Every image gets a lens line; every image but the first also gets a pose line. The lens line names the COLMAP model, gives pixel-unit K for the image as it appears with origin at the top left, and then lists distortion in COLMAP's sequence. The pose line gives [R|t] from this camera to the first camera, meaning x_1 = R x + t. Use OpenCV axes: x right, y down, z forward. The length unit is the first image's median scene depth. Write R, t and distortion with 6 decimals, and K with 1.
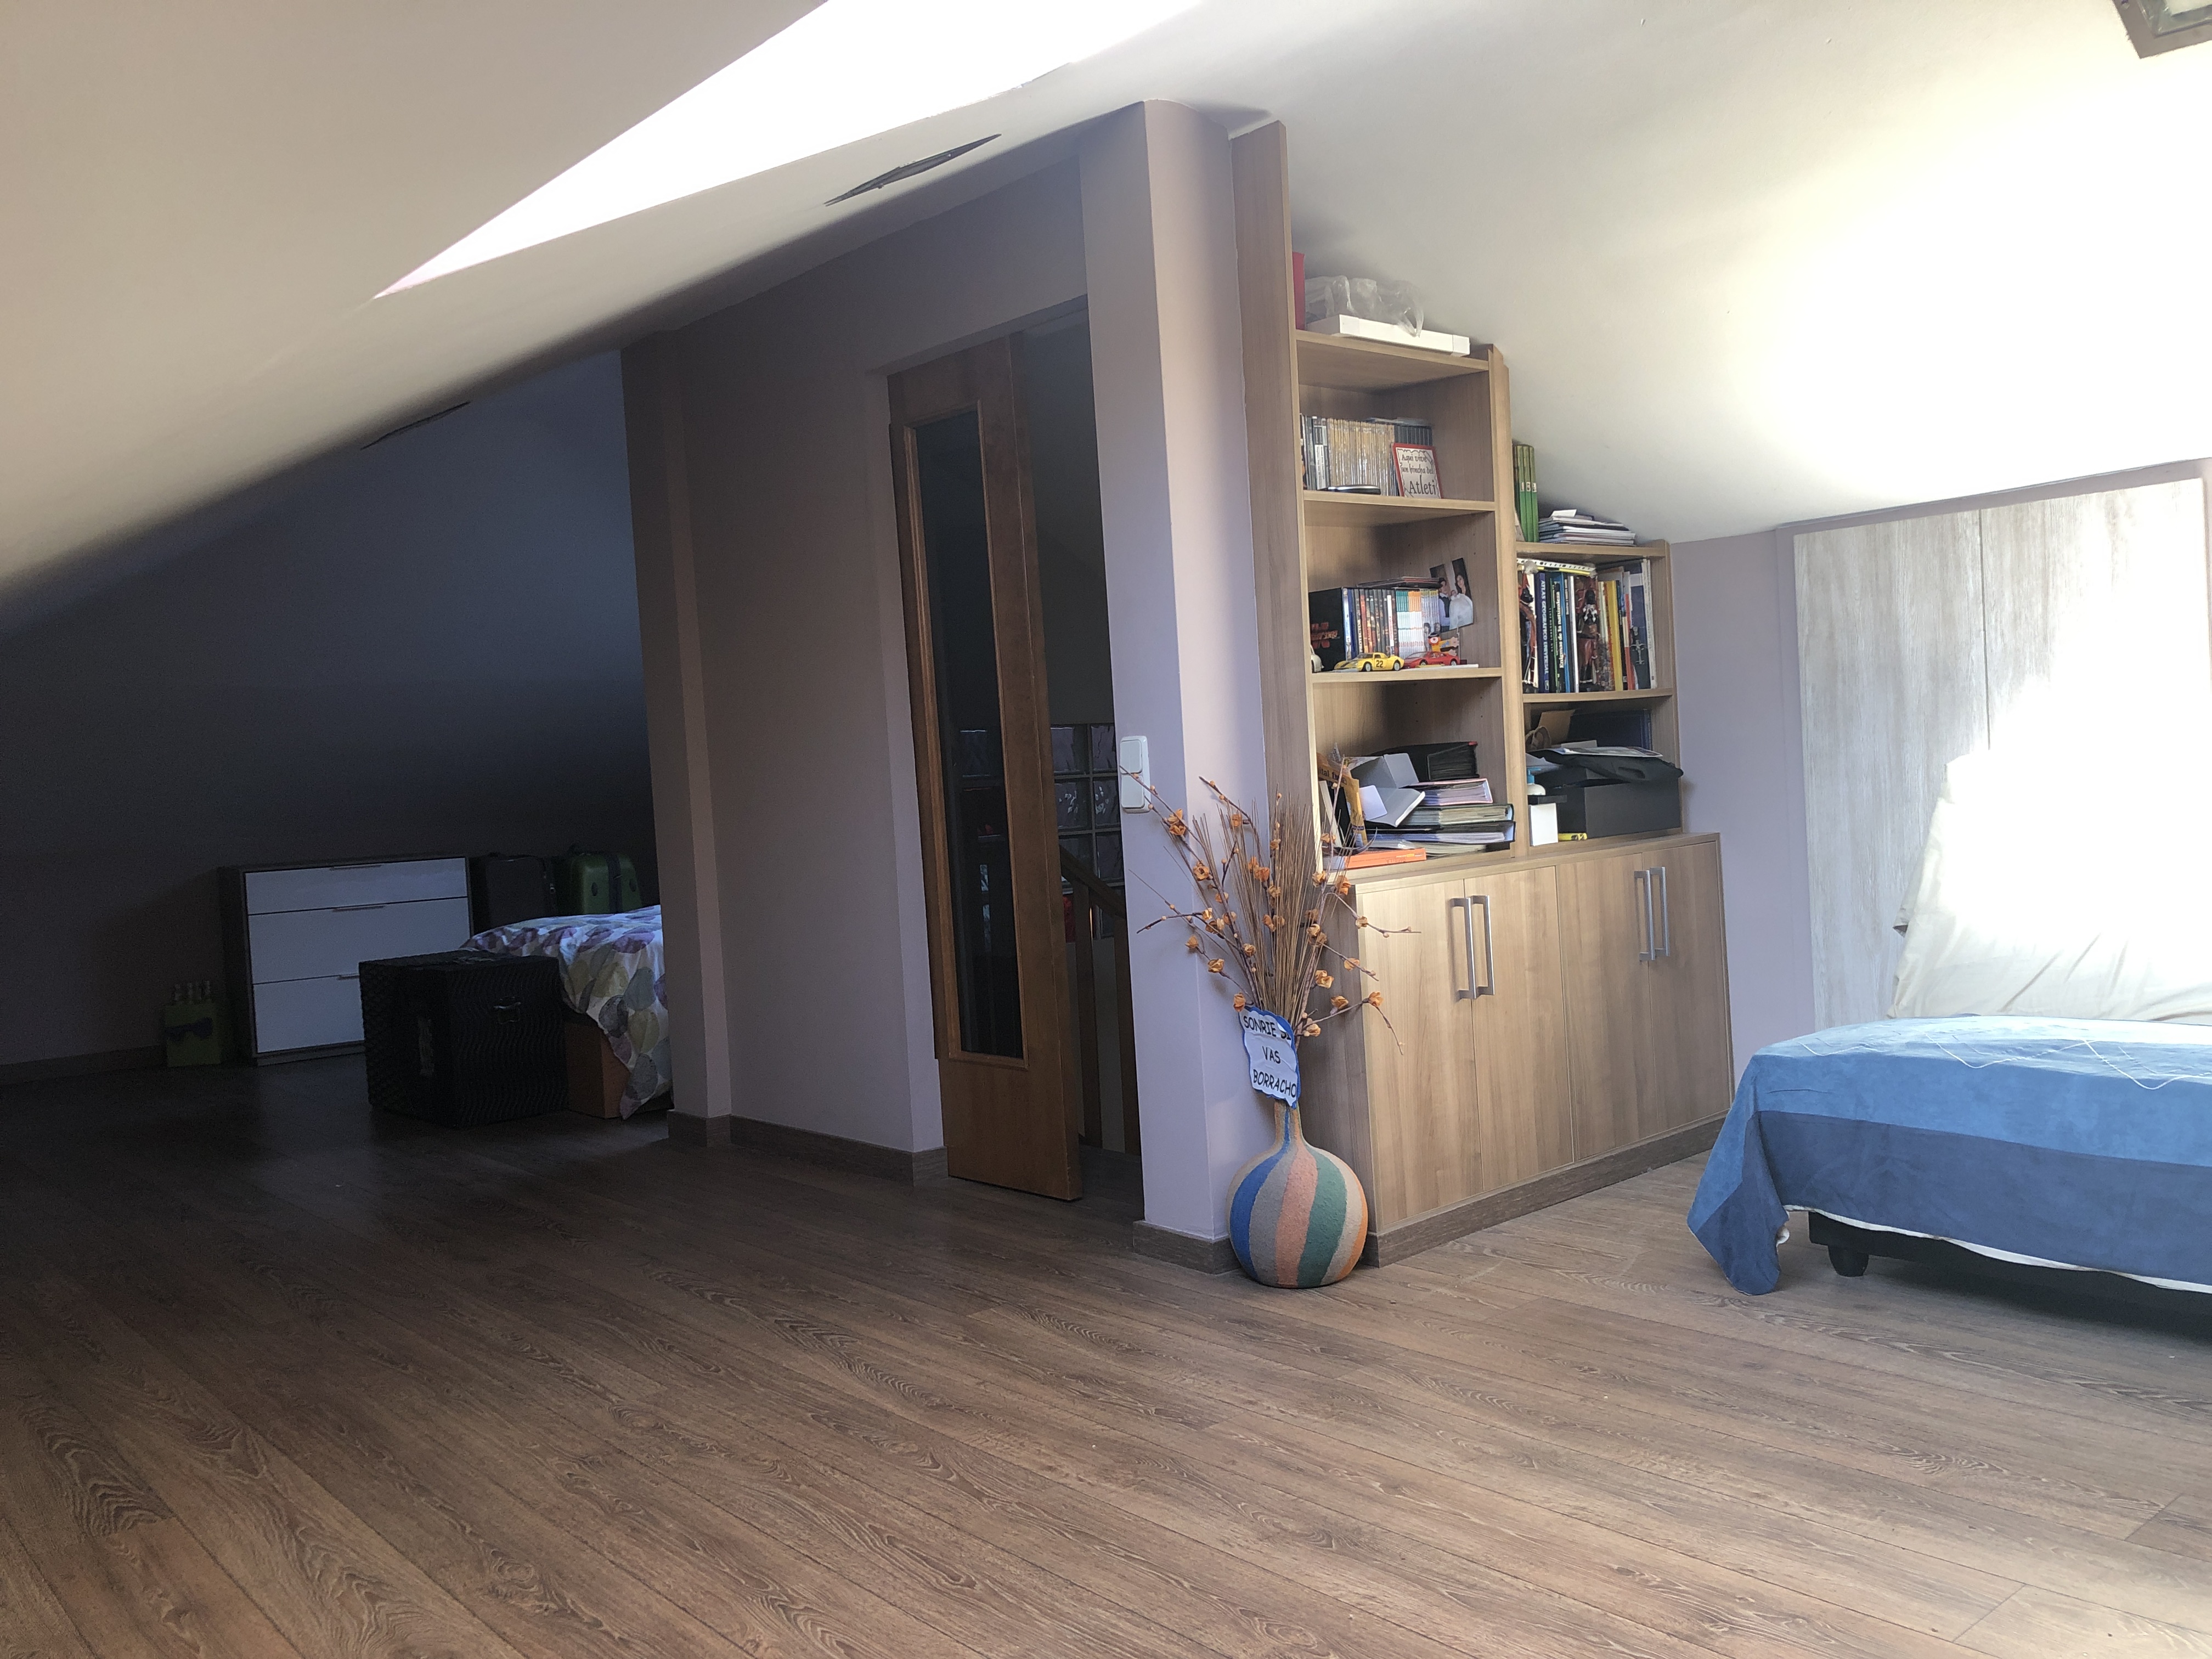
lens RADIAL K [[1827.9, 0, 1116.0], [0, 1827.9, 828.2], [0, 0, 1]] dist [-0.030530, 0.013843]
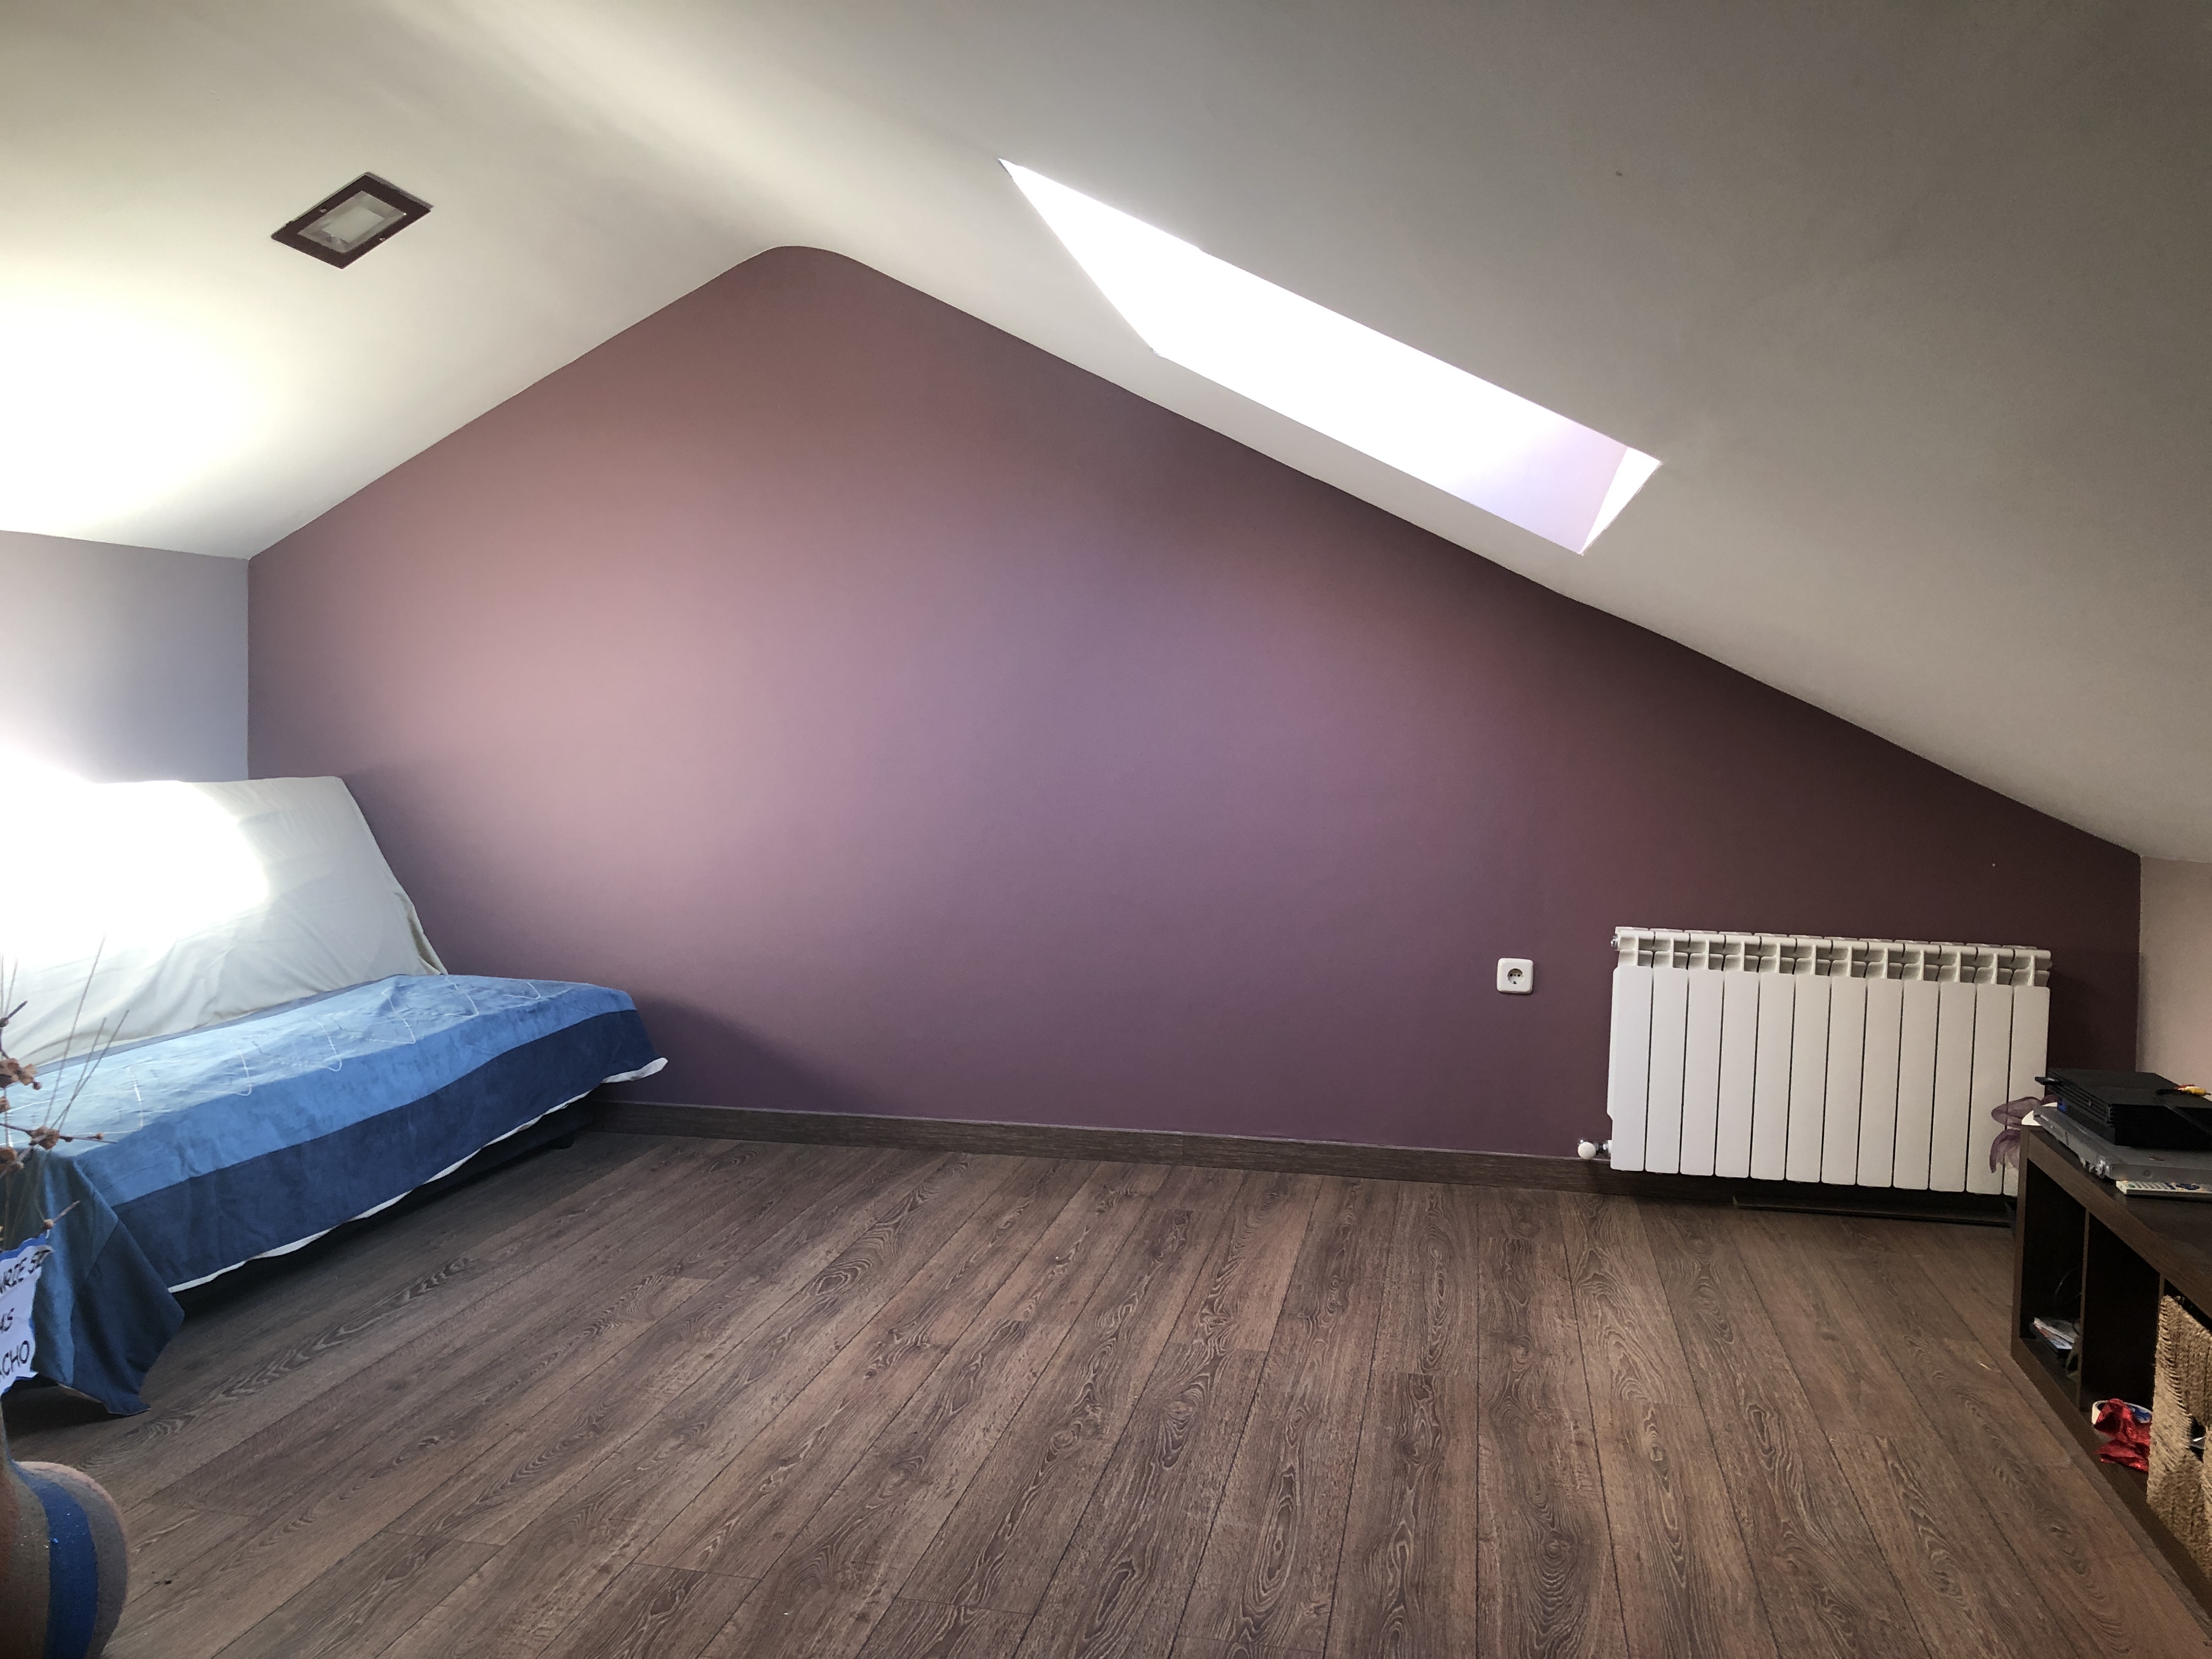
lens RADIAL K [[1827.9, 0, 1114.3], [0, 1827.9, 825.1], [0, 0, 1]] dist [-0.030530, 0.013843]
pose [[-0.615059, -0.017480, 0.788288, -0.811797], [0.042660, 0.997552, 0.055406, -0.078623], [-0.787326, 0.067706, -0.612807, 1.433620]]
